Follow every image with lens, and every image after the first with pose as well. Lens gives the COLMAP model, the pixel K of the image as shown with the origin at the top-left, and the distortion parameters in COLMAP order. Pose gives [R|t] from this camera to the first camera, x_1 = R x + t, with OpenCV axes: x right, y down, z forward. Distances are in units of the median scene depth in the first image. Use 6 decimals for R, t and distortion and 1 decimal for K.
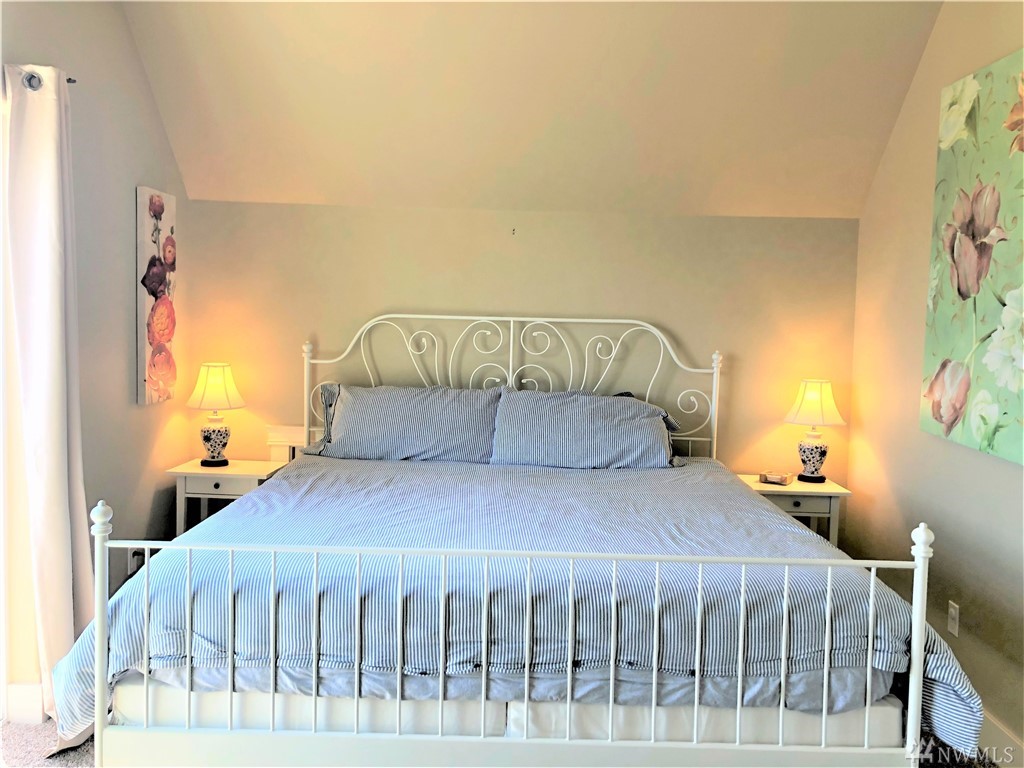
lens RADIAL K [[812.0, 0, 492.5], [0, 812.0, 368.1], [0, 0, 1]] dist [0.001101, -0.011400]
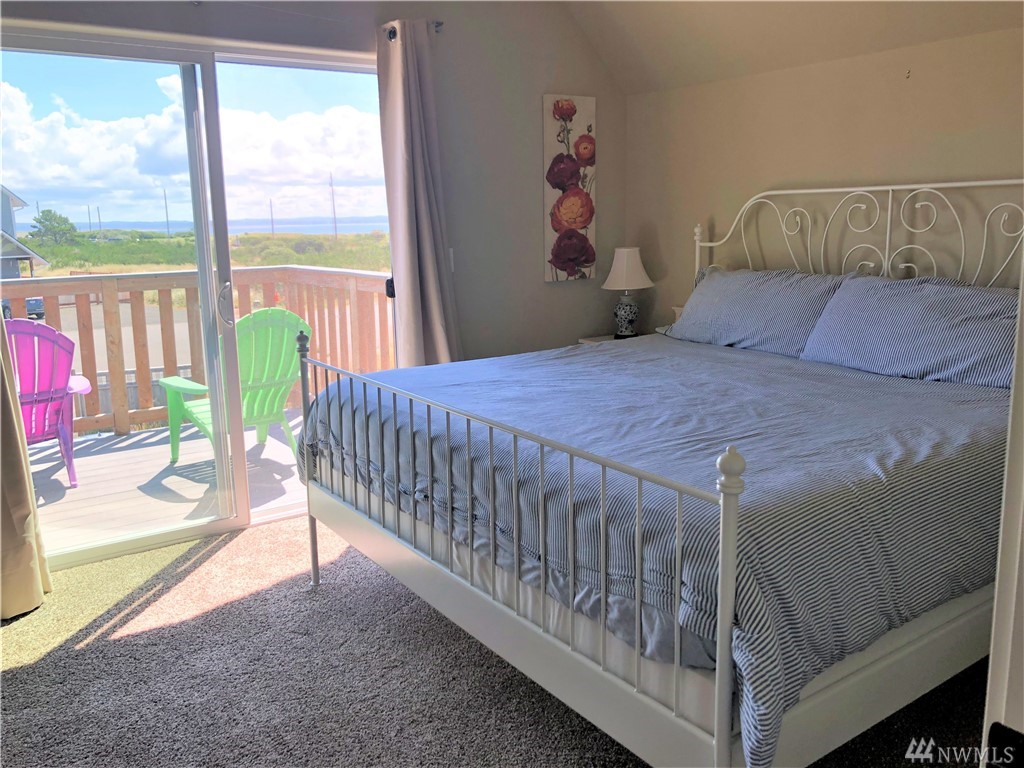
lens RADIAL K [[812.0, 0, 492.5], [0, 812.0, 368.1], [0, 0, 1]] dist [0.001101, -0.011400]
pose [[0.578478, 0.110649, -0.808158, 0.522091], [-0.010575, 0.991691, 0.128208, 0.019695], [0.815629, -0.065619, 0.574842, 0.233617]]
